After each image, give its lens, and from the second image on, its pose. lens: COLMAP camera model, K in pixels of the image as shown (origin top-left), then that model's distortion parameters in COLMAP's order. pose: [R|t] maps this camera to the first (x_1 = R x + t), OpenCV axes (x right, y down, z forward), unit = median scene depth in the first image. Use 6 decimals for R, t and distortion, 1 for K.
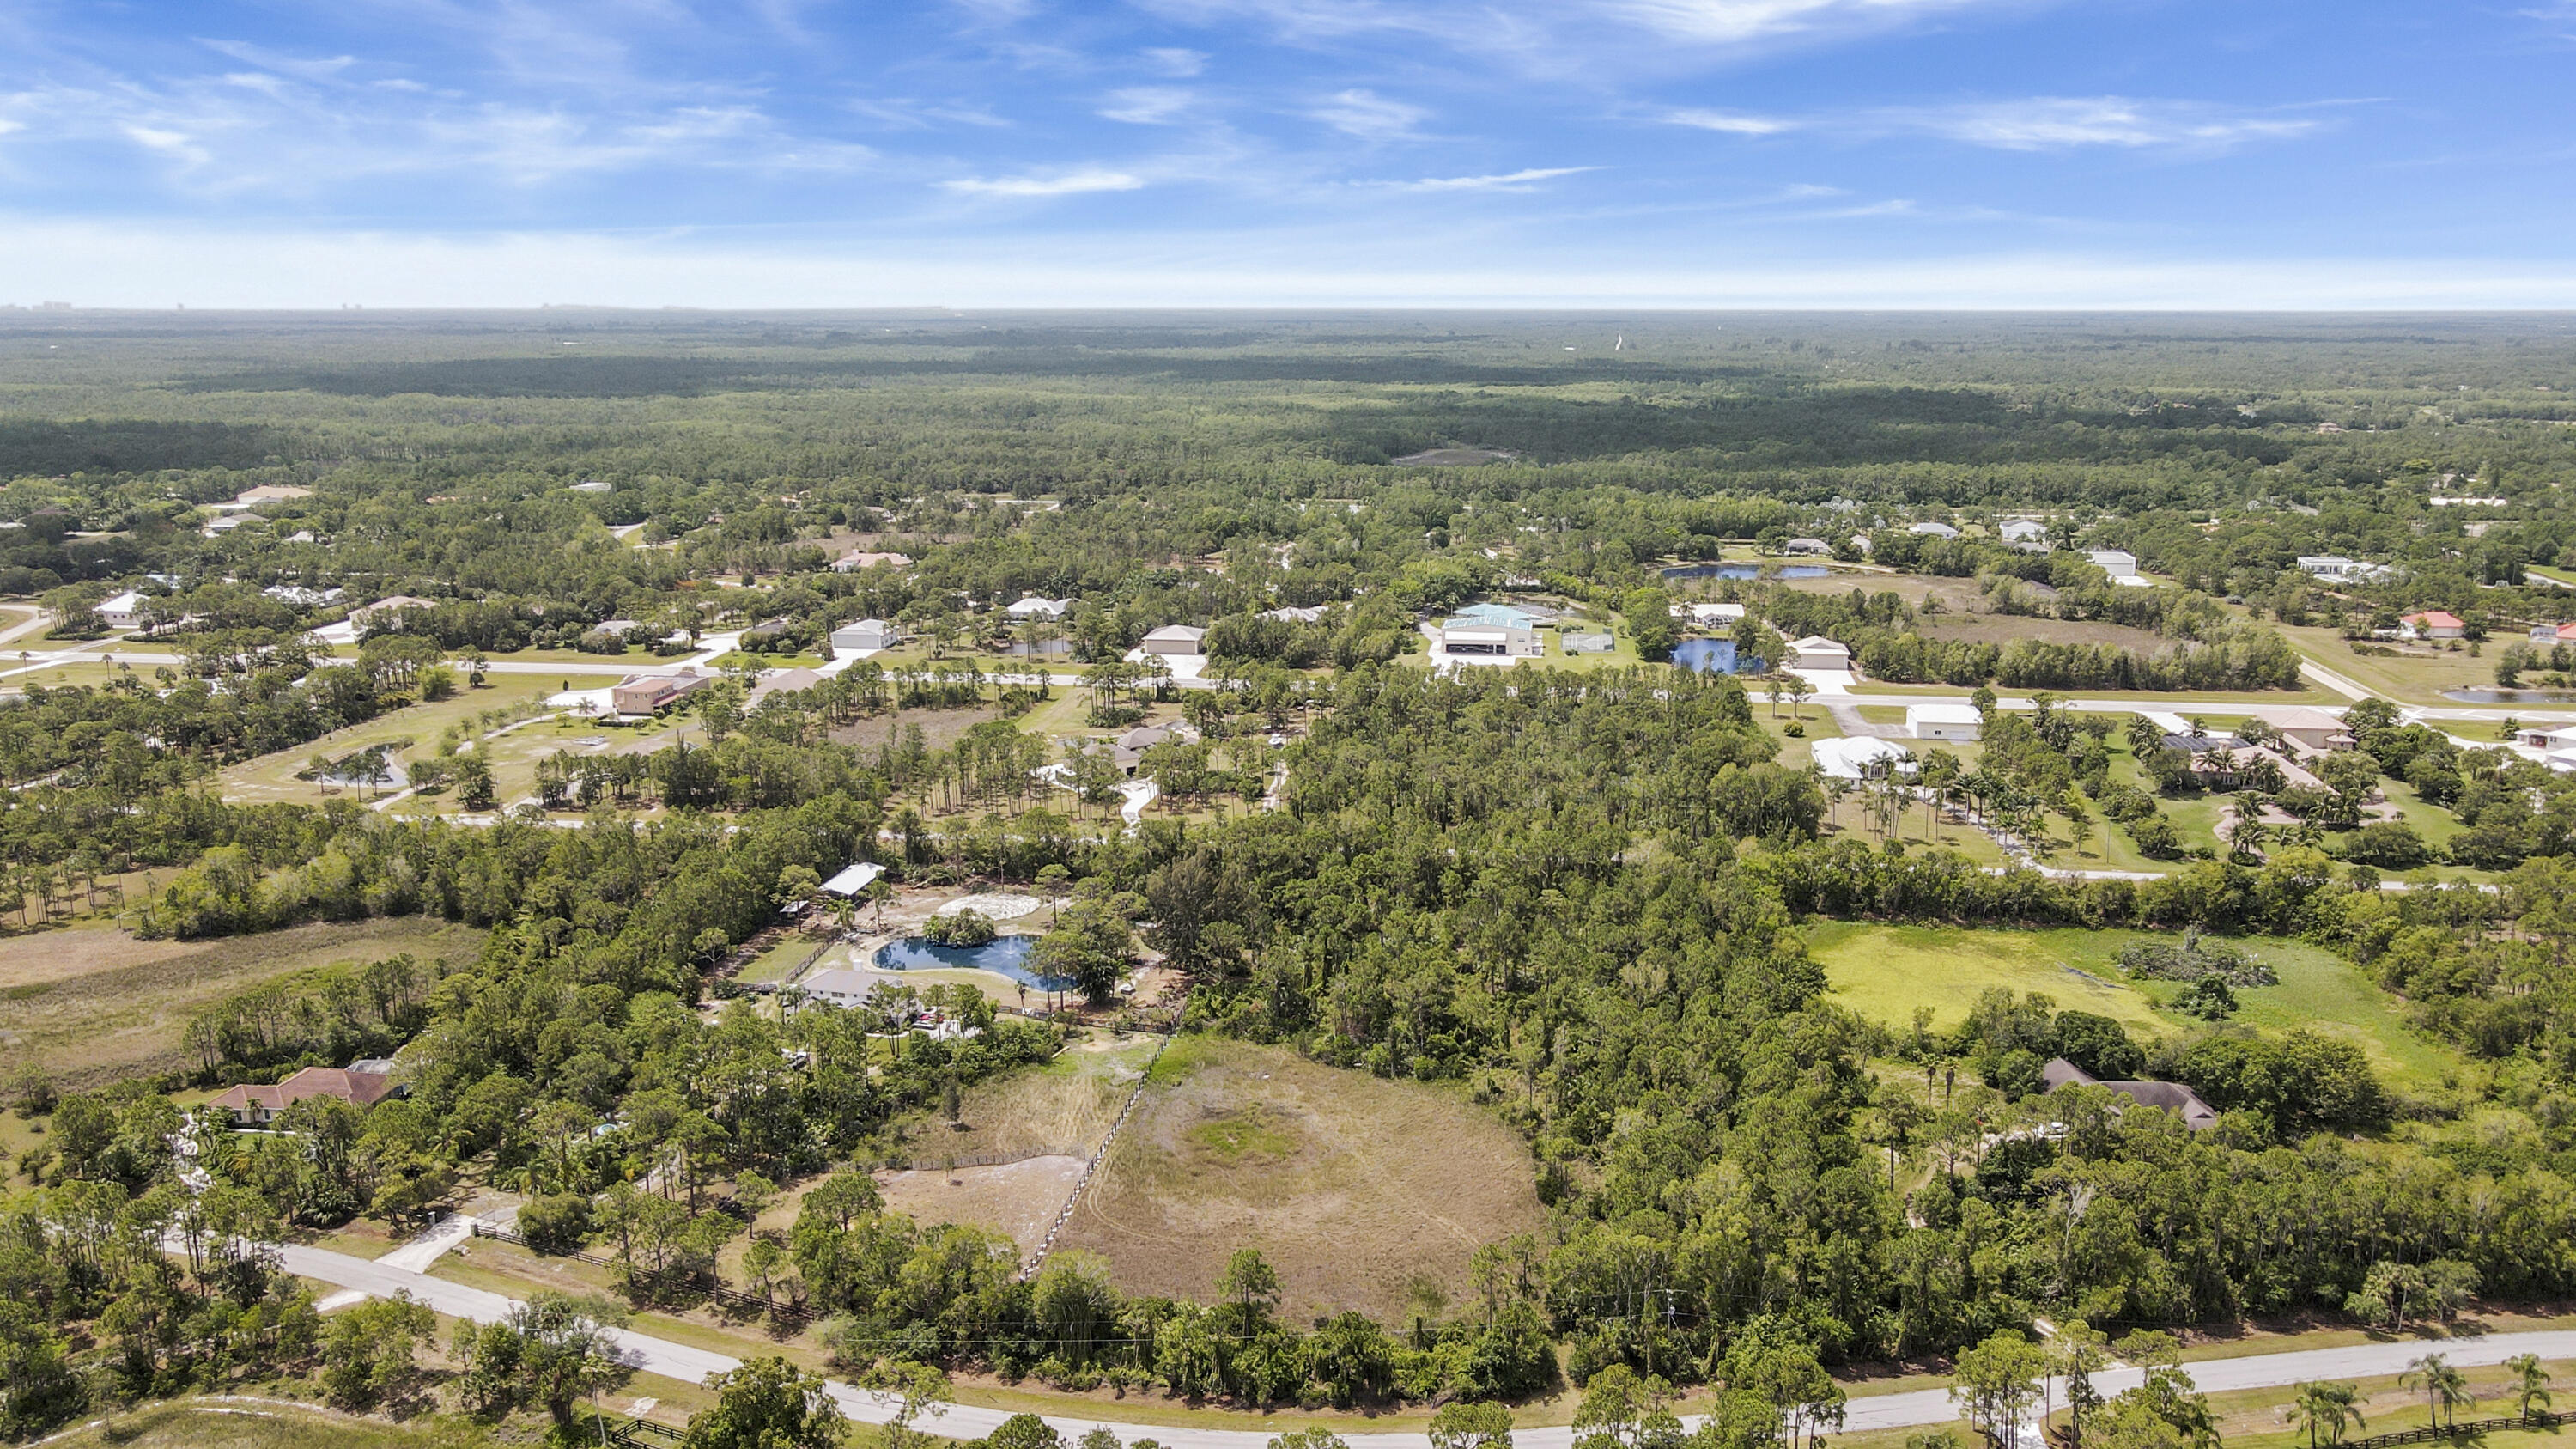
lens RADIAL K [[1901.6, 0, 1331.7], [0, 1901.6, 717.2], [0, 0, 1]] dist [-0.003156, 0.031618]
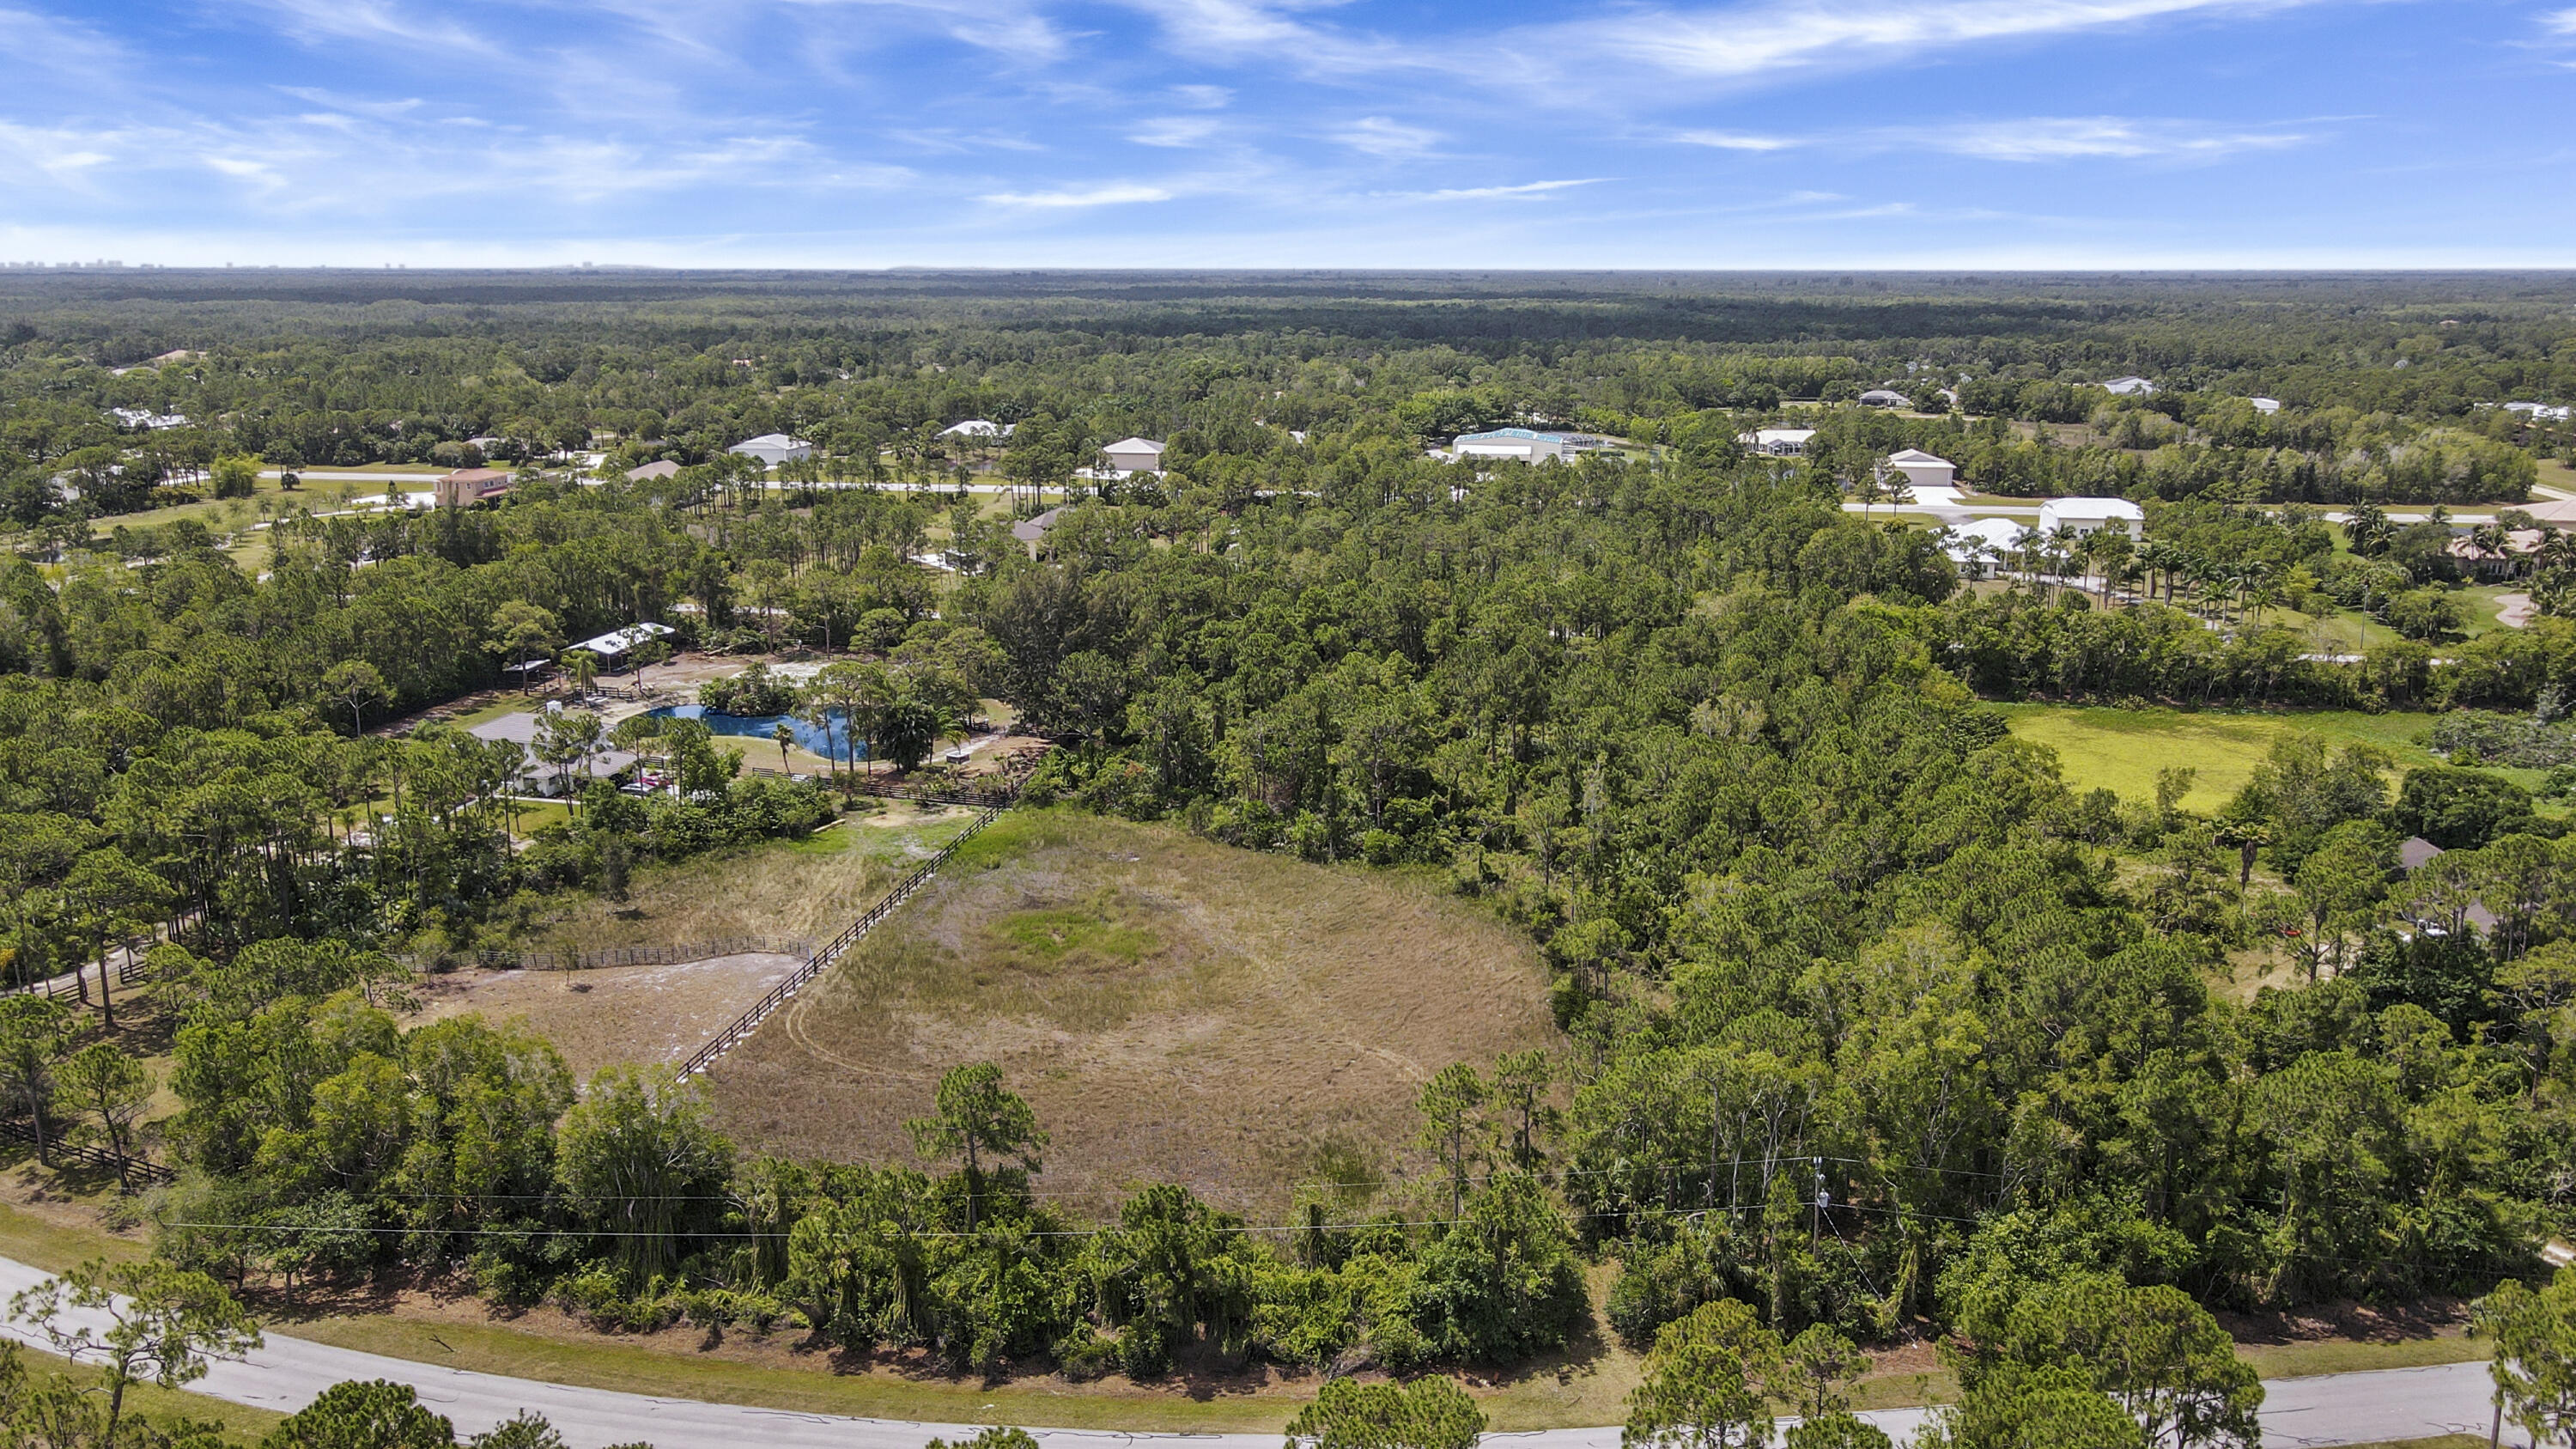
lens RADIAL K [[1912.9, 0, 1274.2], [0, 1912.9, 762.5], [0, 0, 1]] dist [0.008891, 0.006758]
pose [[0.998980, 0.009694, -0.044113, 0.050296], [-0.007646, 0.998895, 0.046368, 0.154799], [0.044514, -0.045984, 0.997950, 0.440283]]
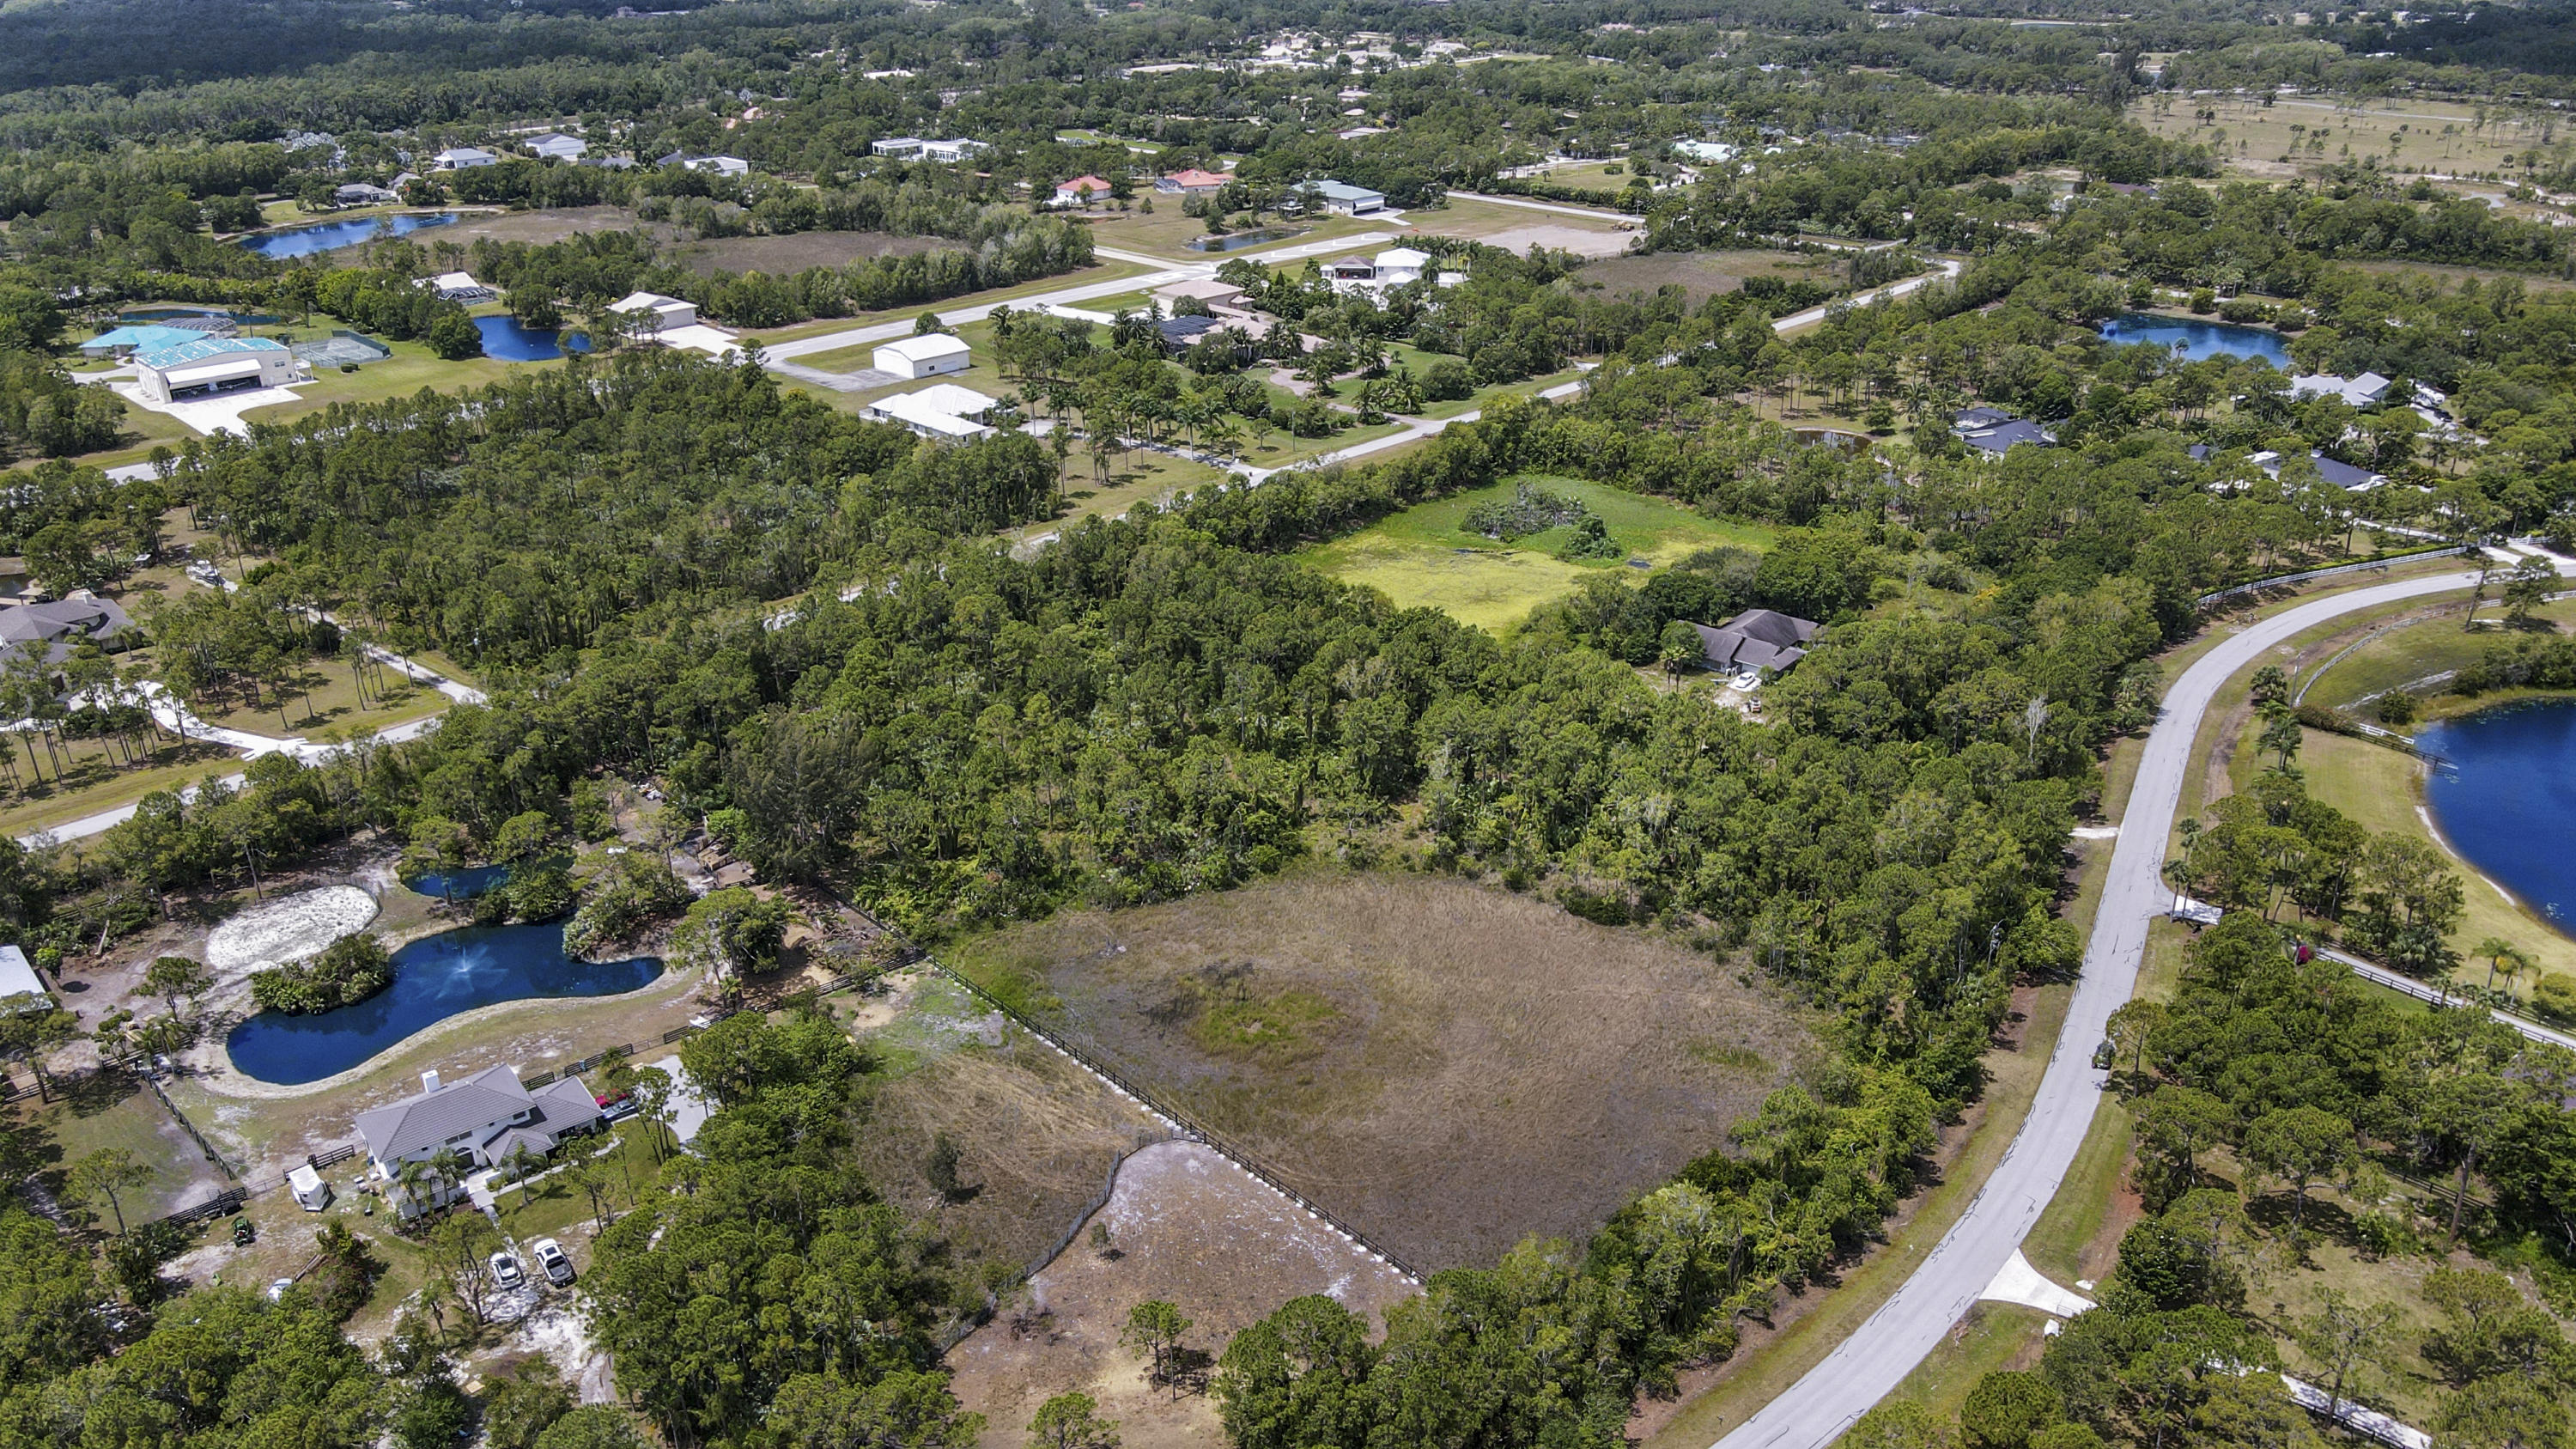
lens RADIAL K [[1901.6, 0, 1331.7], [0, 1901.6, 717.2], [0, 0, 1]] dist [-0.003156, 0.031618]
pose [[0.624194, -0.326235, 0.709896, -0.613242], [0.178800, 0.944180, 0.276686, -0.119416], [-0.760535, -0.045776, 0.647682, 0.546556]]
